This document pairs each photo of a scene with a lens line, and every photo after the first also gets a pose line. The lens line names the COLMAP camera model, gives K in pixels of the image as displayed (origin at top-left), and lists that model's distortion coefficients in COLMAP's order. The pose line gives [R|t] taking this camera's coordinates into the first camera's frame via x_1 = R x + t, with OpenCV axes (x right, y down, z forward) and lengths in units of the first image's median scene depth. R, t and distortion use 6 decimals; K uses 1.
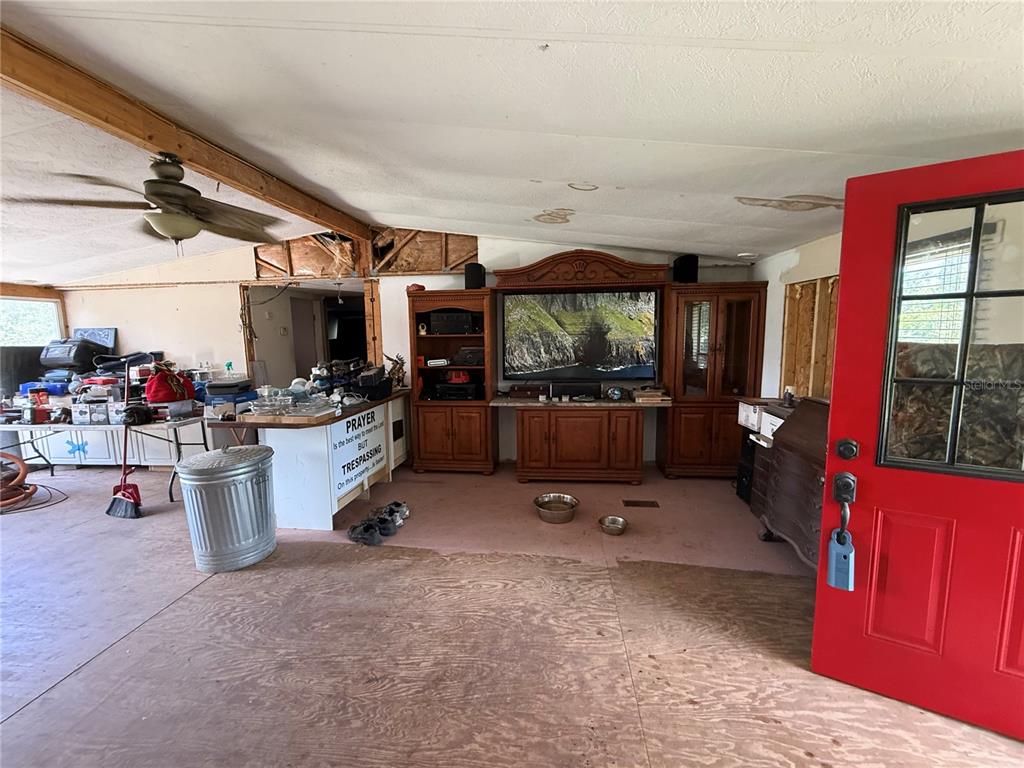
lens RADIAL K [[409.7, 0, 512.0], [0, 409.7, 384.0], [0, 0, 1]] dist [0.000680, 0.000288]
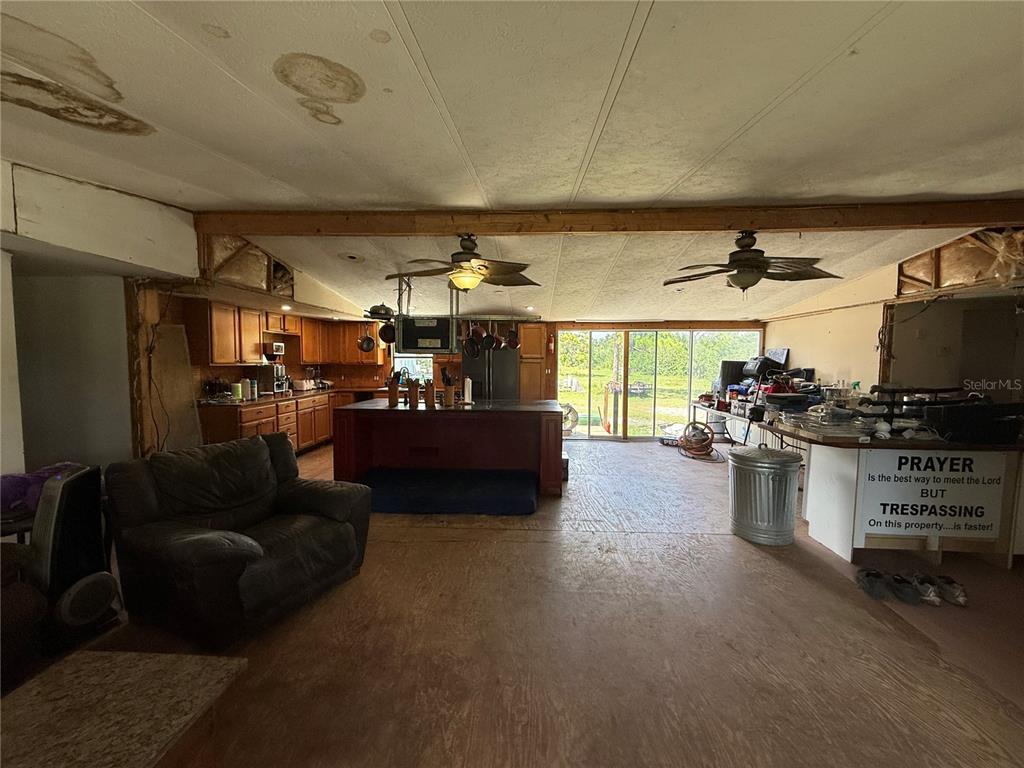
lens RADIAL K [[407.7, 0, 512.0], [0, 407.7, 384.0], [0, 0, 1]] dist [0.000893, 0.000003]
pose [[0.062295, 0.081735, -0.994705, 0.356027], [-0.123160, 0.989653, 0.073606, -0.020939], [0.990430, 0.117923, 0.071717, 0.092613]]
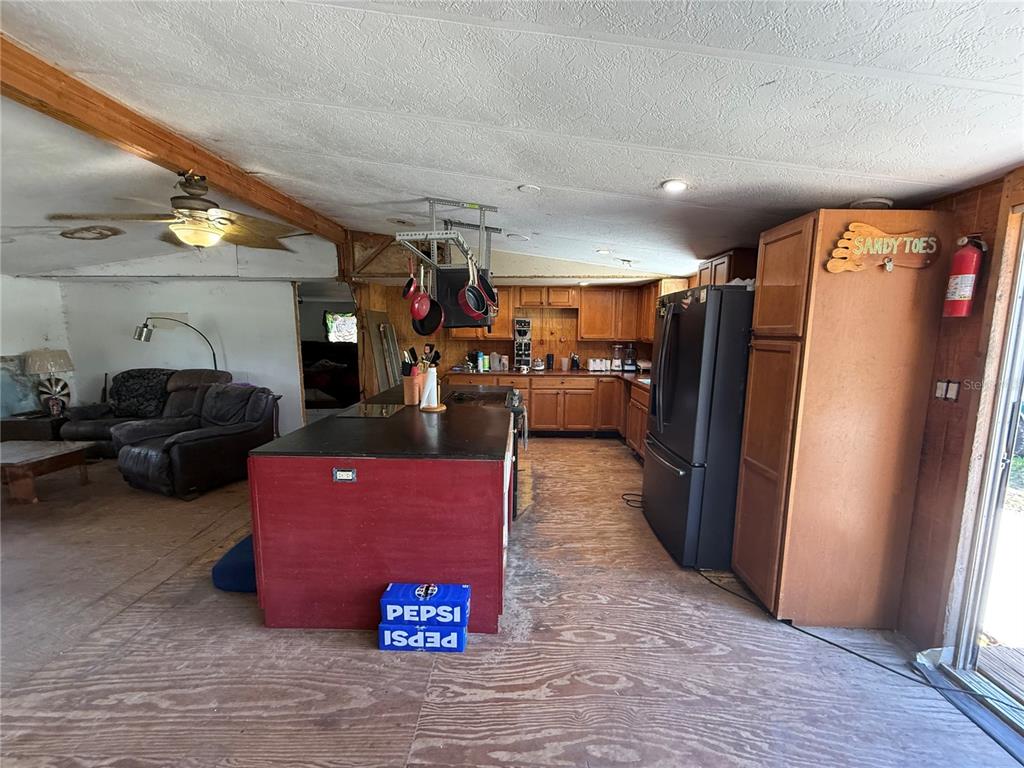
lens RADIAL K [[407.7, 0, 512.0], [0, 407.7, 384.0], [0, 0, 1]] dist [0.000893, 0.000003]
pose [[-0.995801, 0.026026, -0.087770, -1.074913], [0.003423, 0.968651, 0.248401, -0.092955], [0.091483, 0.247057, -0.964673, 0.846658]]
